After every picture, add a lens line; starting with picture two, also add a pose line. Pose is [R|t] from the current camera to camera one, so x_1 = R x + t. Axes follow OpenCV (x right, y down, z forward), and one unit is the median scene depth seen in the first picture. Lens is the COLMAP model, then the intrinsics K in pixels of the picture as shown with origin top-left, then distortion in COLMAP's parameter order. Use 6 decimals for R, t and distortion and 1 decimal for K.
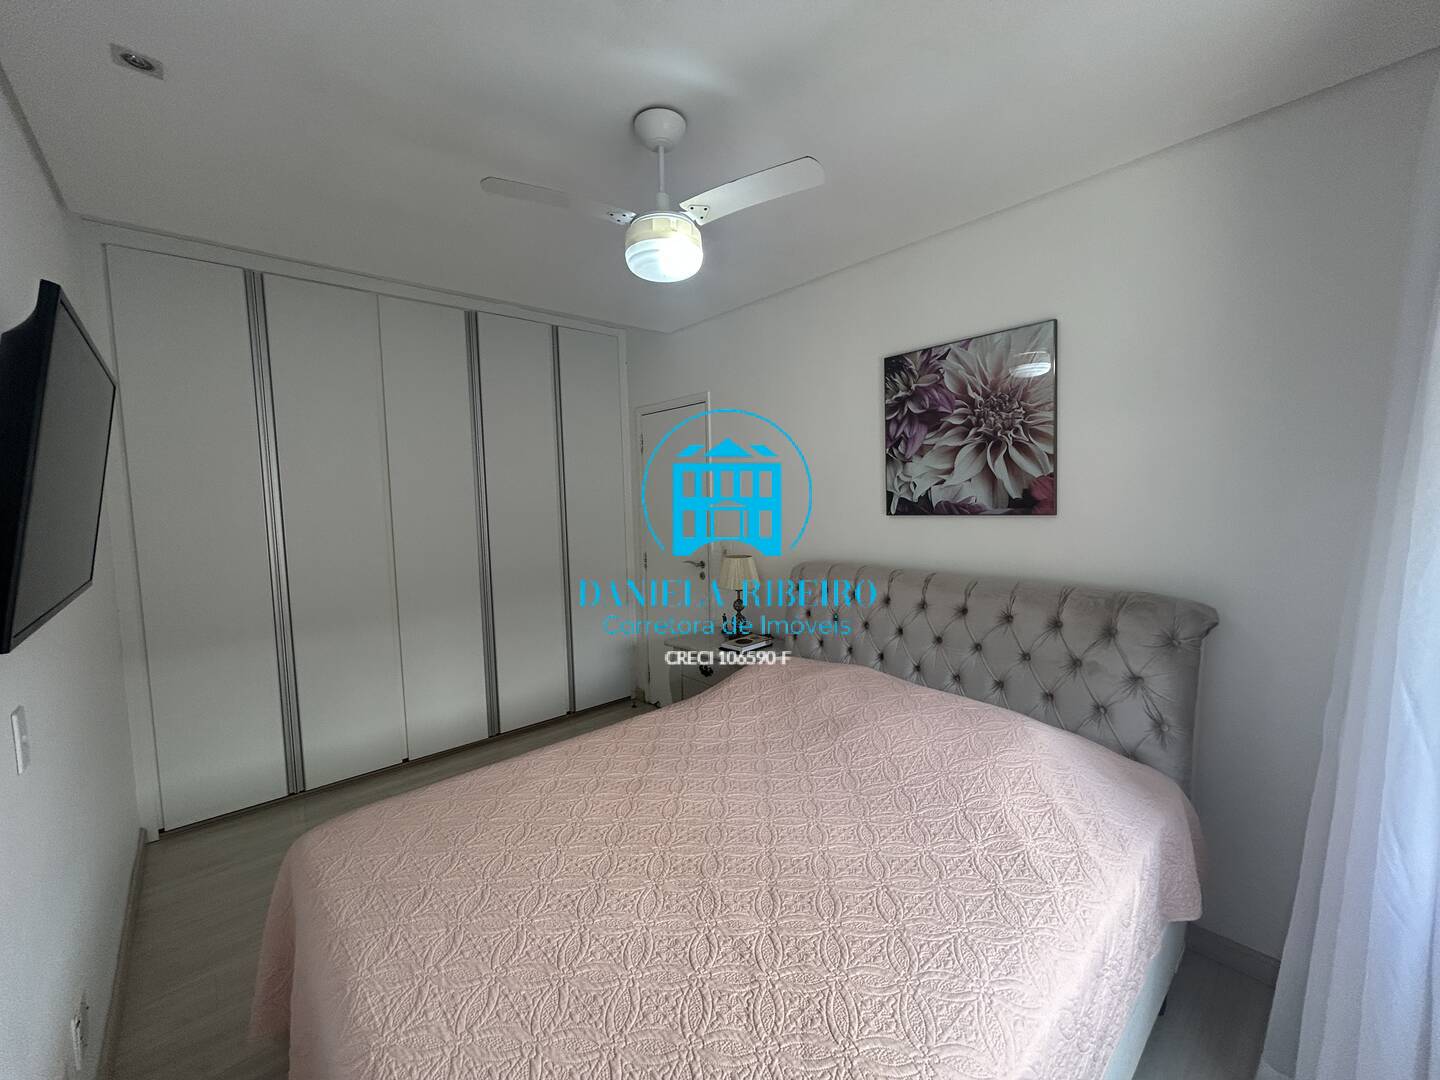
lens RADIAL K [[586.4, 0, 724.6], [0, 586.4, 547.2], [0, 0, 1]] dist [-0.000954, 0.001275]
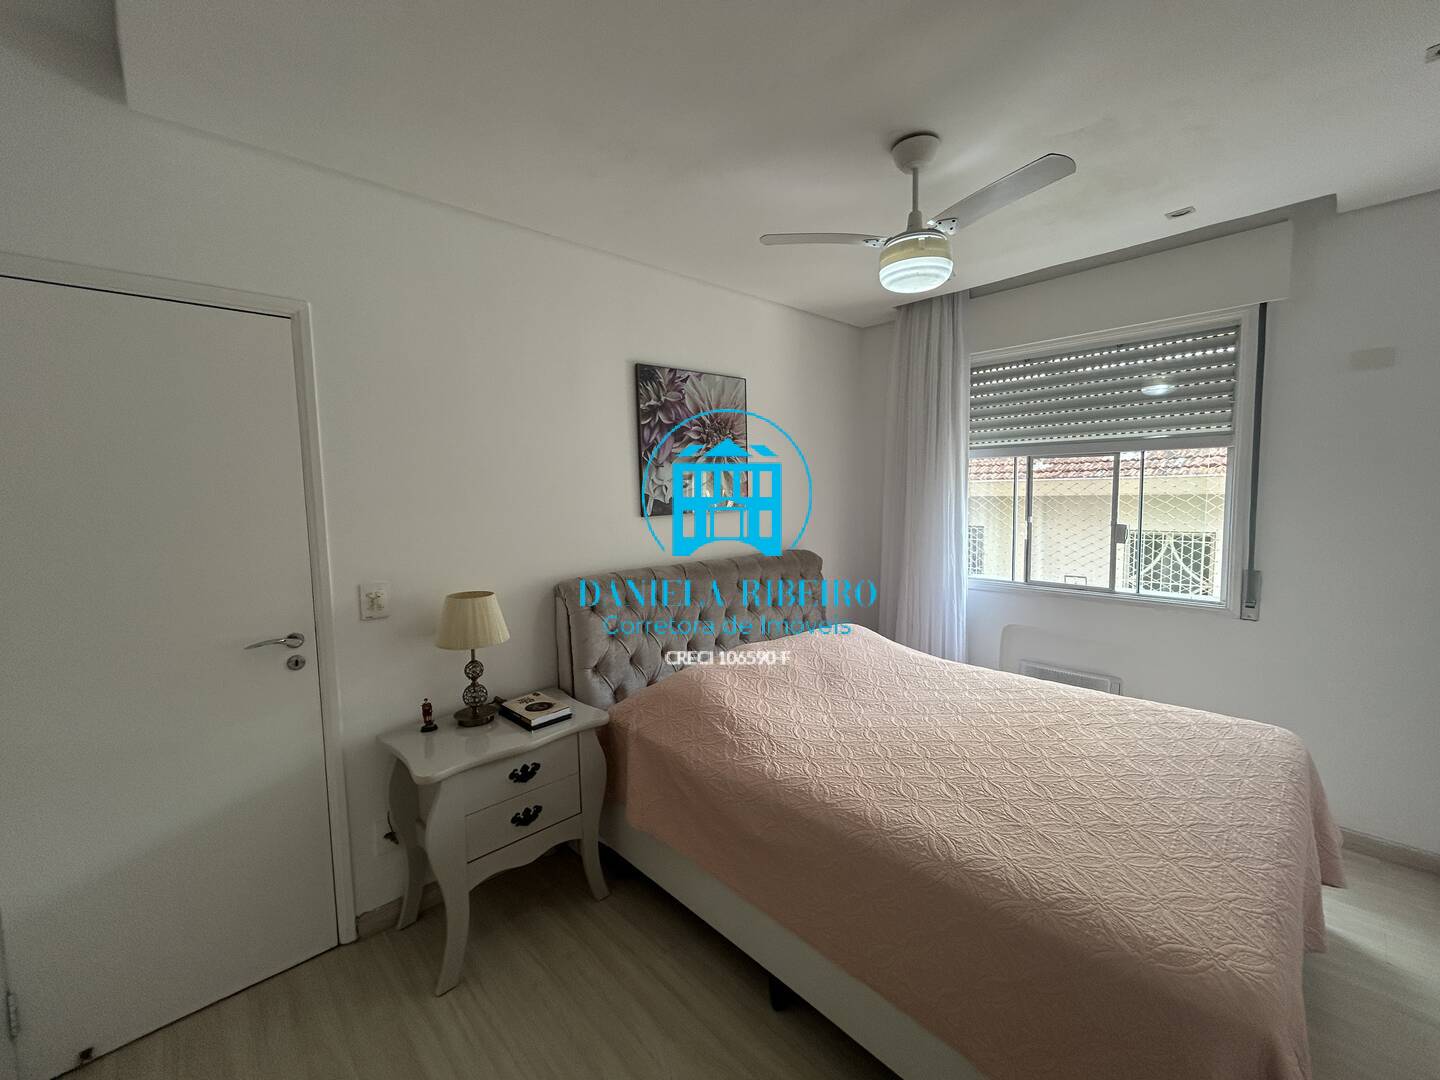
lens RADIAL K [[586.4, 0, 726.5], [0, 586.4, 544.8], [0, 0, 1]] dist [-0.000954, 0.001275]
pose [[-0.028870, -0.072659, 0.996939, -0.798716], [0.110904, 0.990964, 0.075435, -0.071803], [-0.993412, 0.112743, -0.020551, 0.934576]]
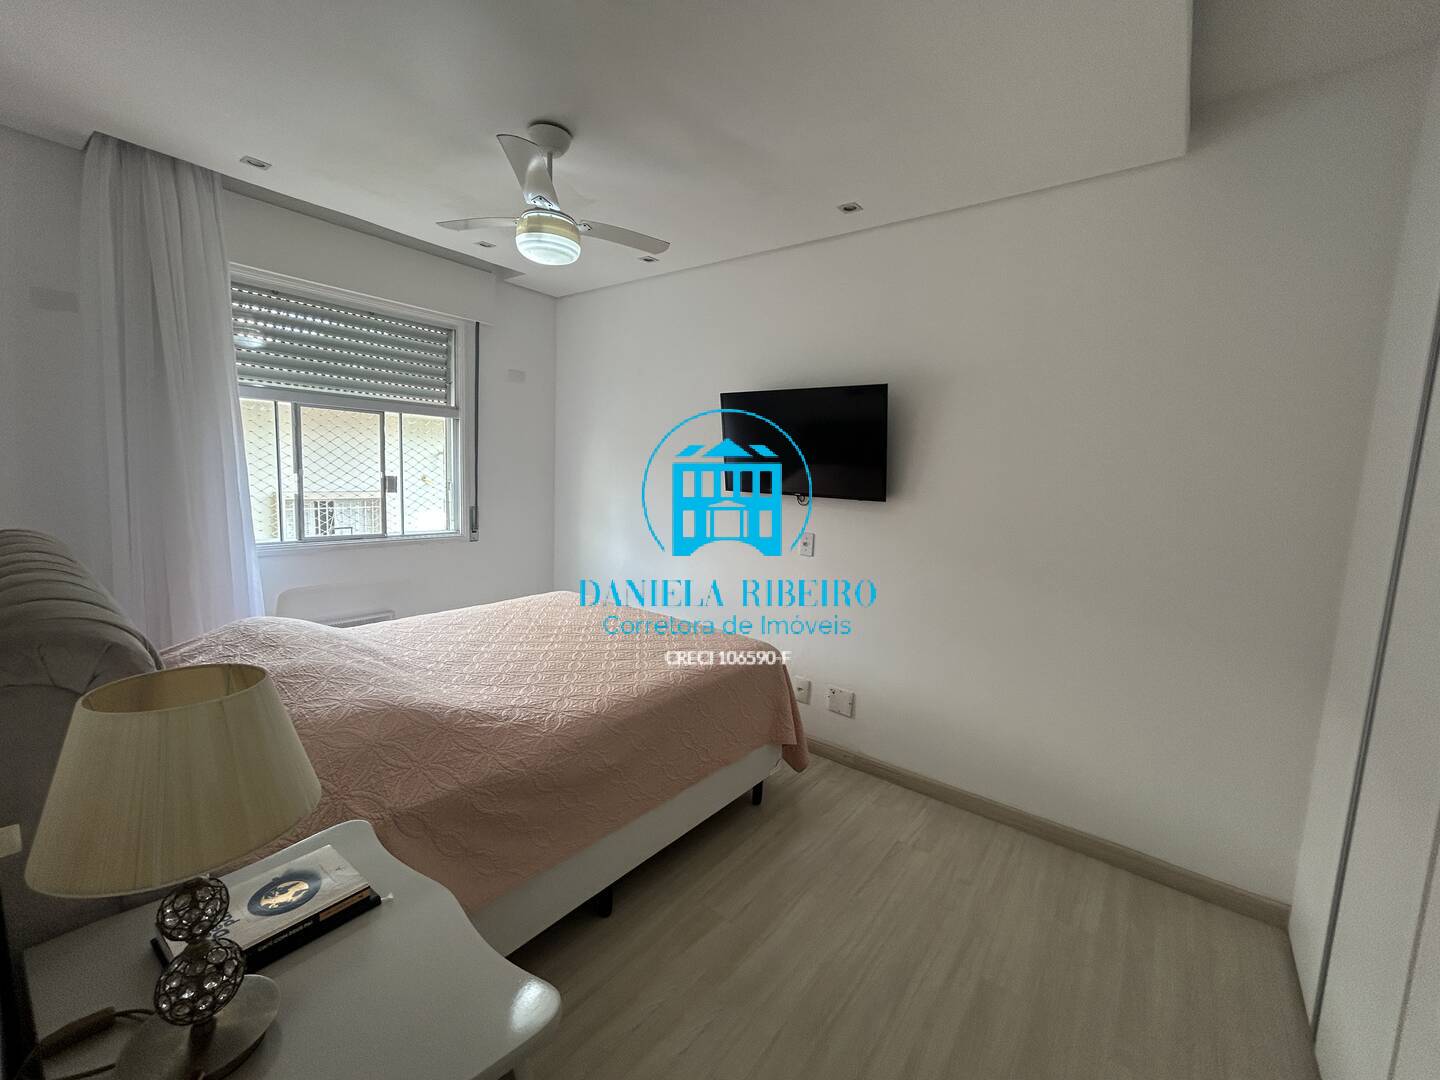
lens RADIAL K [[586.4, 0, 727.1], [0, 586.4, 535.1], [0, 0, 1]] dist [-0.000954, 0.001275]
pose [[-0.982267, -0.010013, -0.187217, -0.158785], [-0.051838, 0.974150, 0.219875, -0.138943], [0.180176, 0.225681, -0.957395, 1.567121]]
